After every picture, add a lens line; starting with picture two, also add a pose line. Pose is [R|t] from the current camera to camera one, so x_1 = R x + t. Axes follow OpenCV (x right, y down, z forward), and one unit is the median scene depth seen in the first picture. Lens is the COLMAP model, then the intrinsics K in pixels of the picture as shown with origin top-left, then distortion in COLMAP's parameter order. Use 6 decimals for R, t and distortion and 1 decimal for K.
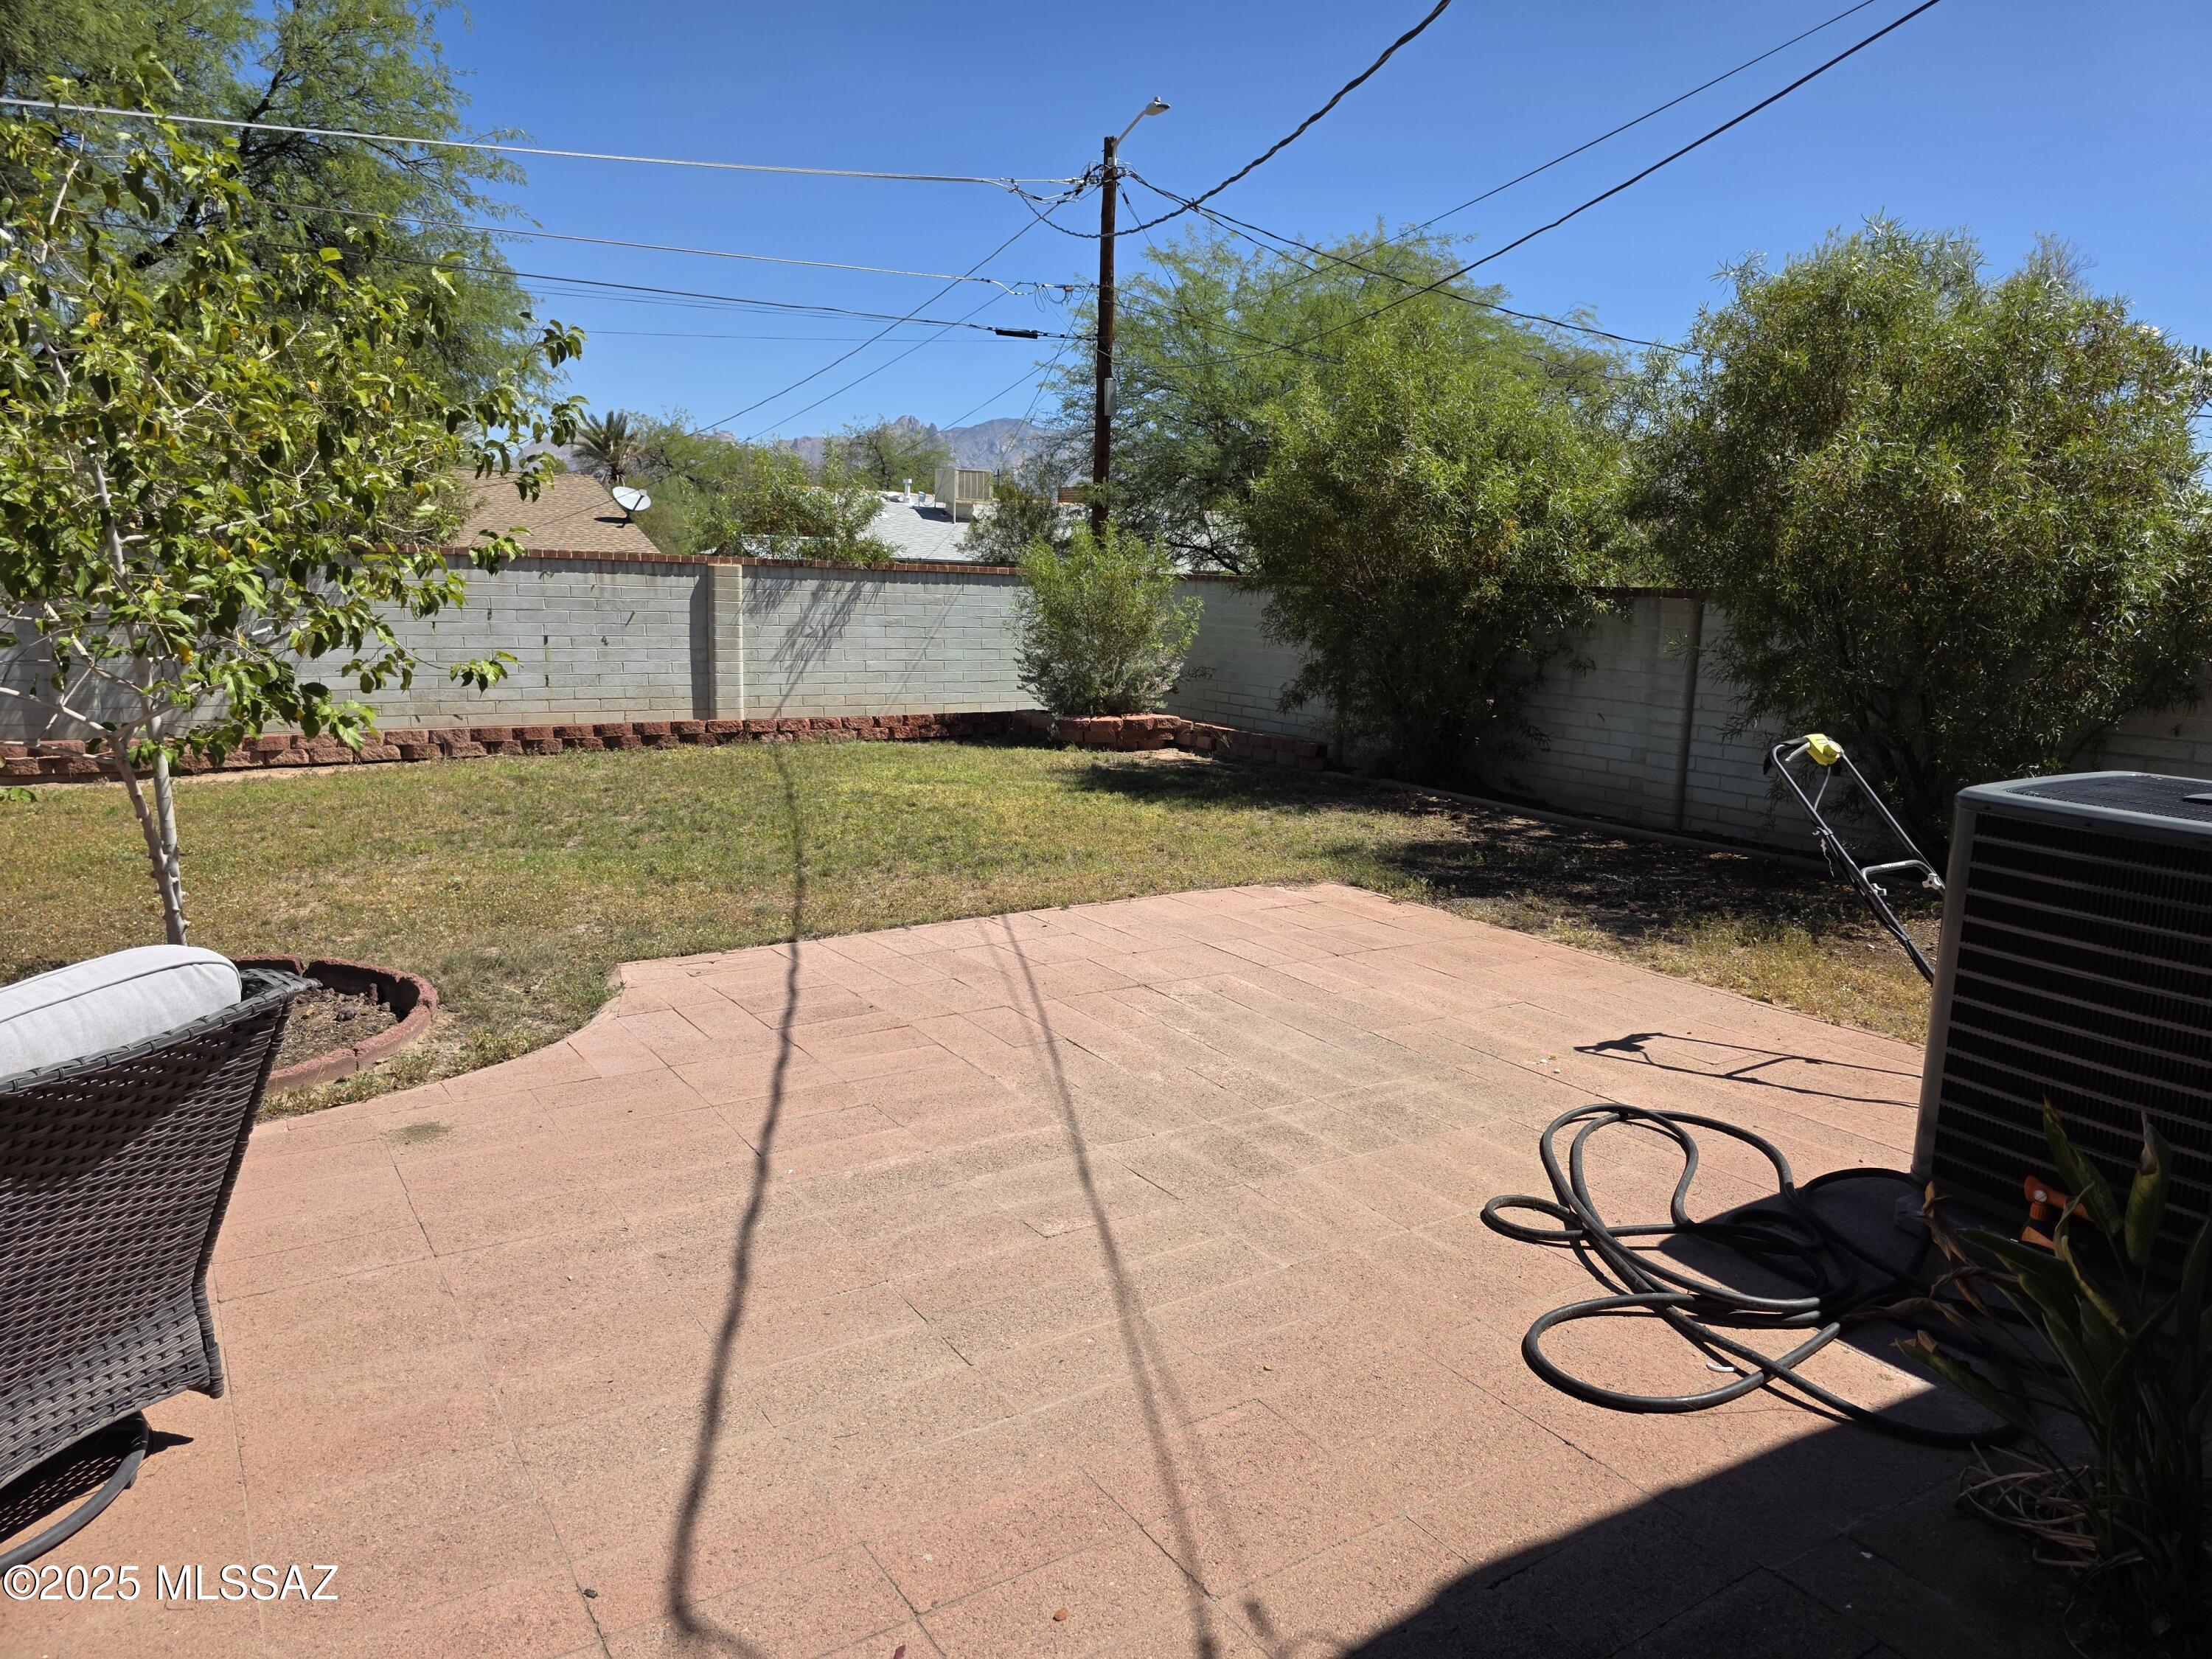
lens RADIAL K [[1474.8, 0, 1116.2], [0, 1474.8, 815.3], [0, 0, 1]] dist [0.044496, -0.029782]
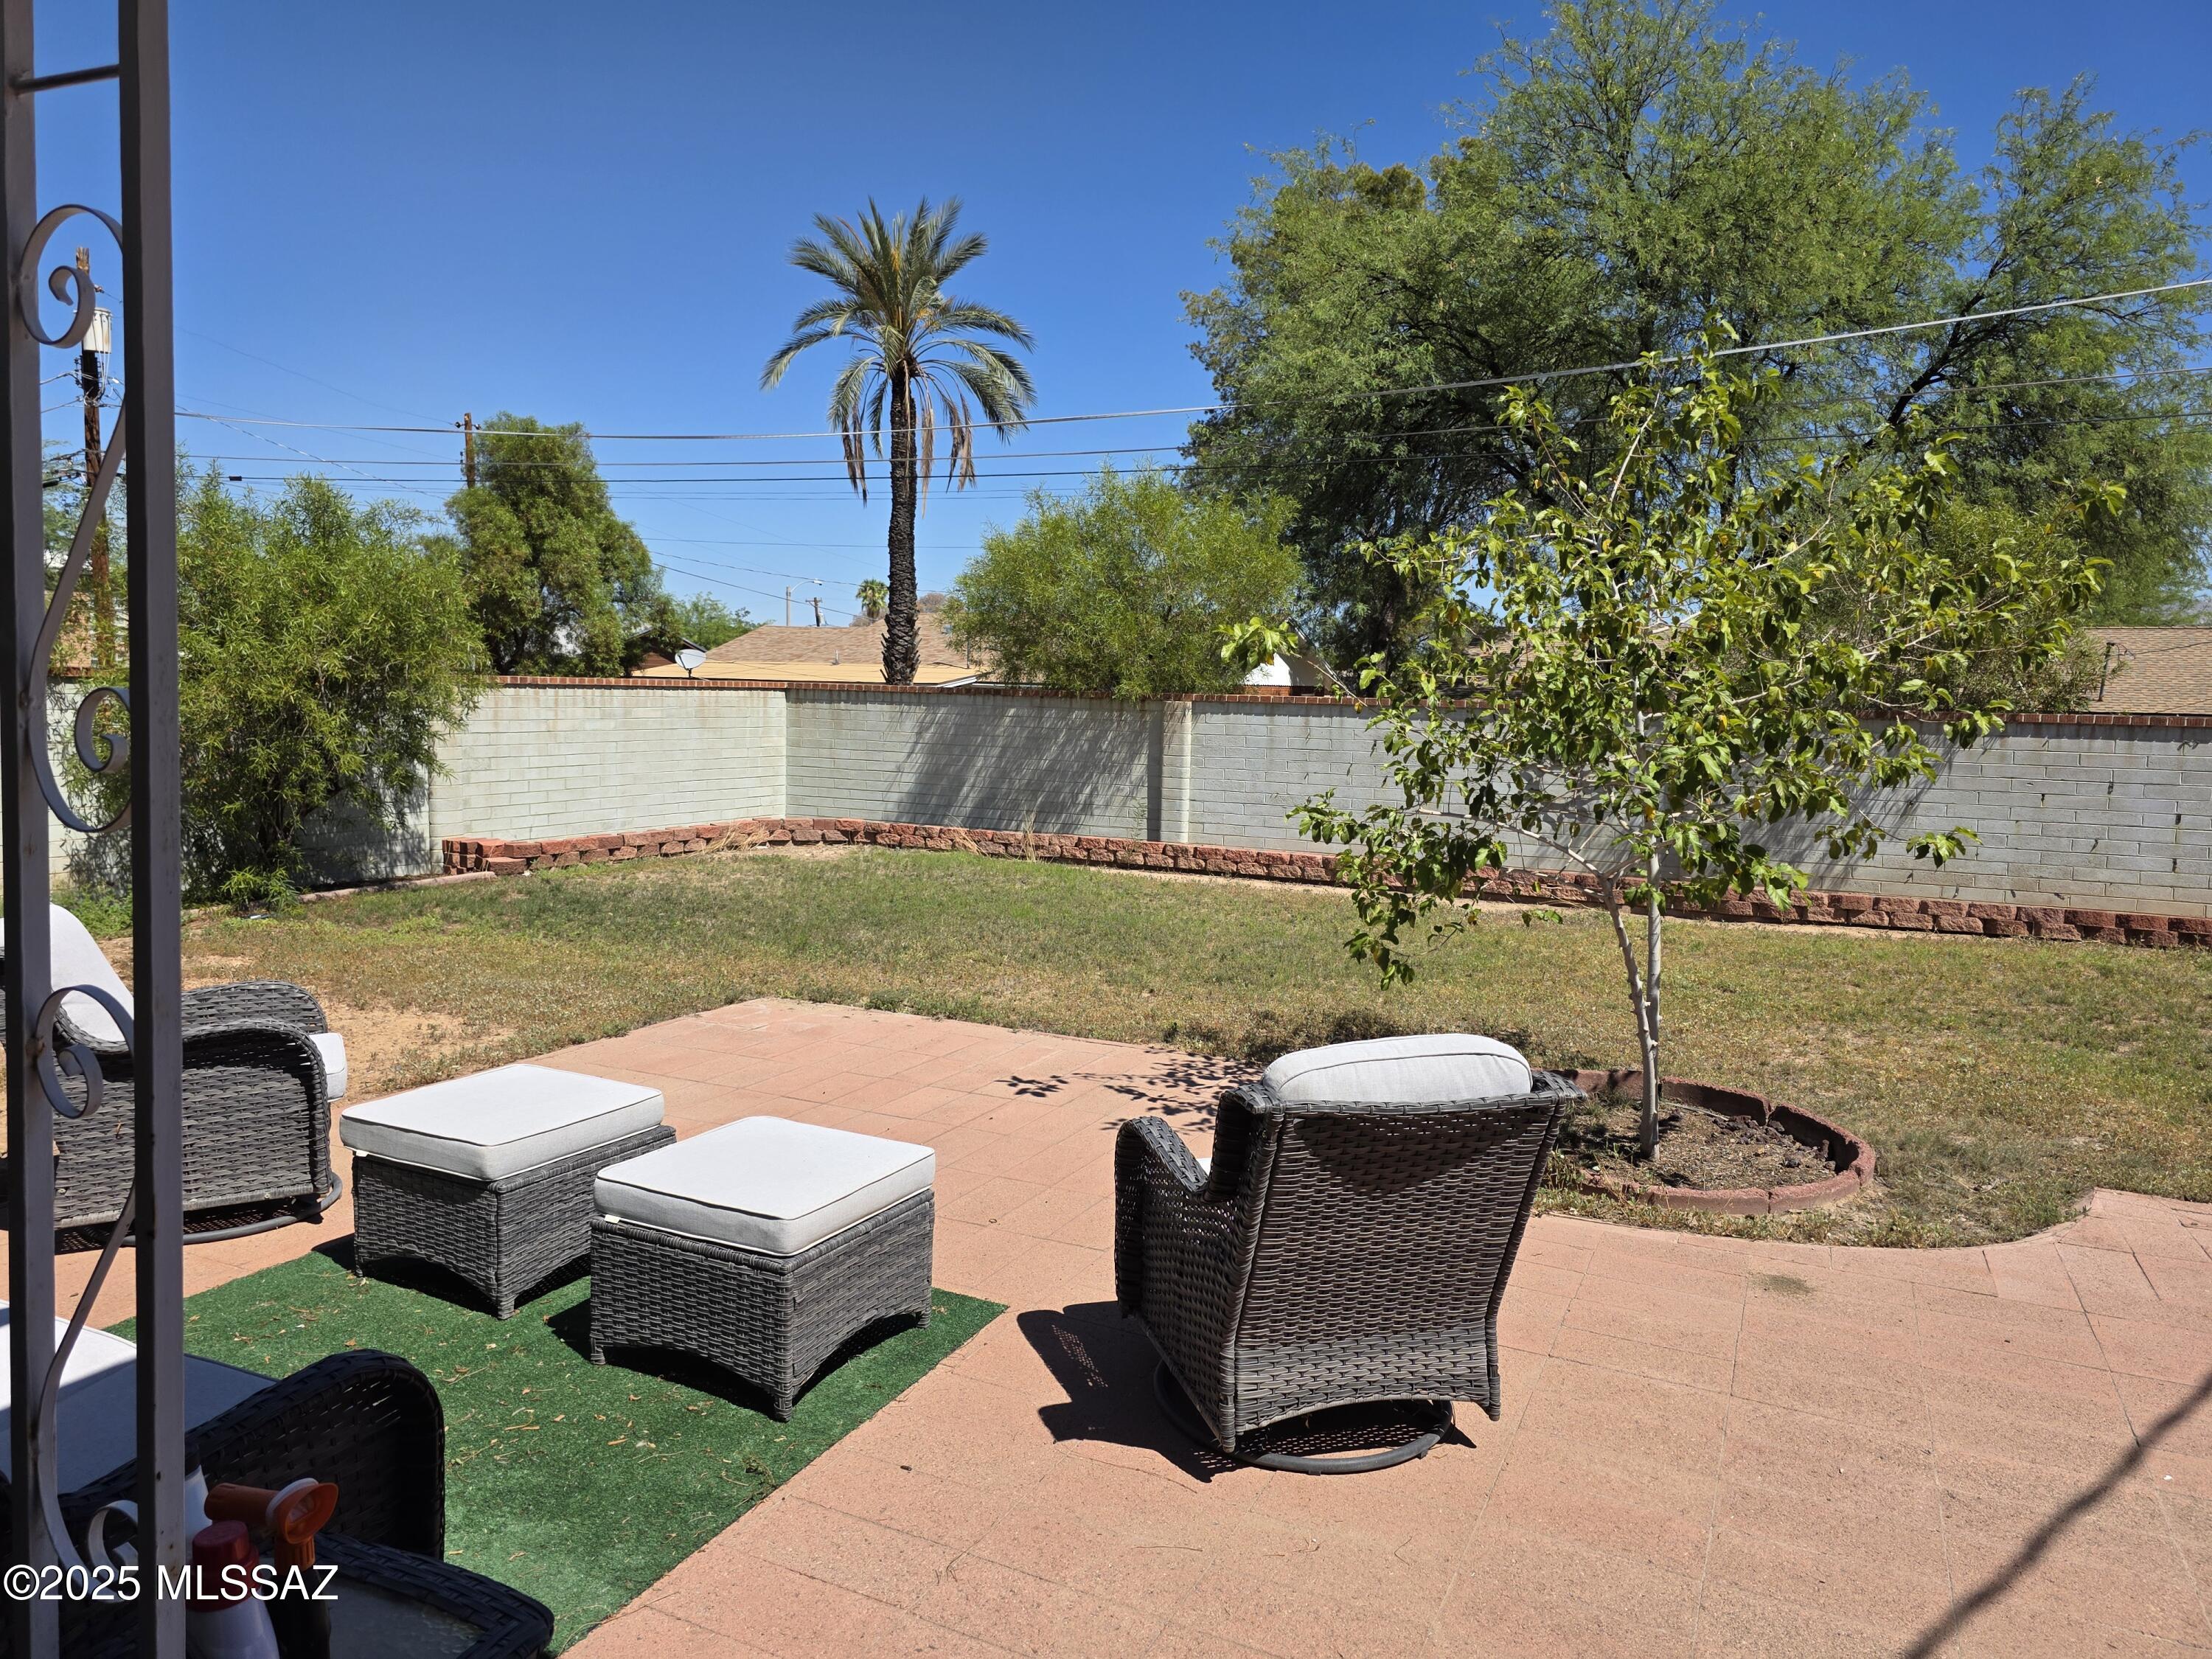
lens RADIAL K [[1474.8, 0, 1112.2], [0, 1474.8, 831.8], [0, 0, 1]] dist [0.044496, -0.029782]
pose [[0.515796, 0.063870, -0.854327, 0.128274], [-0.148392, 0.988804, -0.015667, -0.009147], [0.843762, 0.134857, 0.519500, 0.027067]]
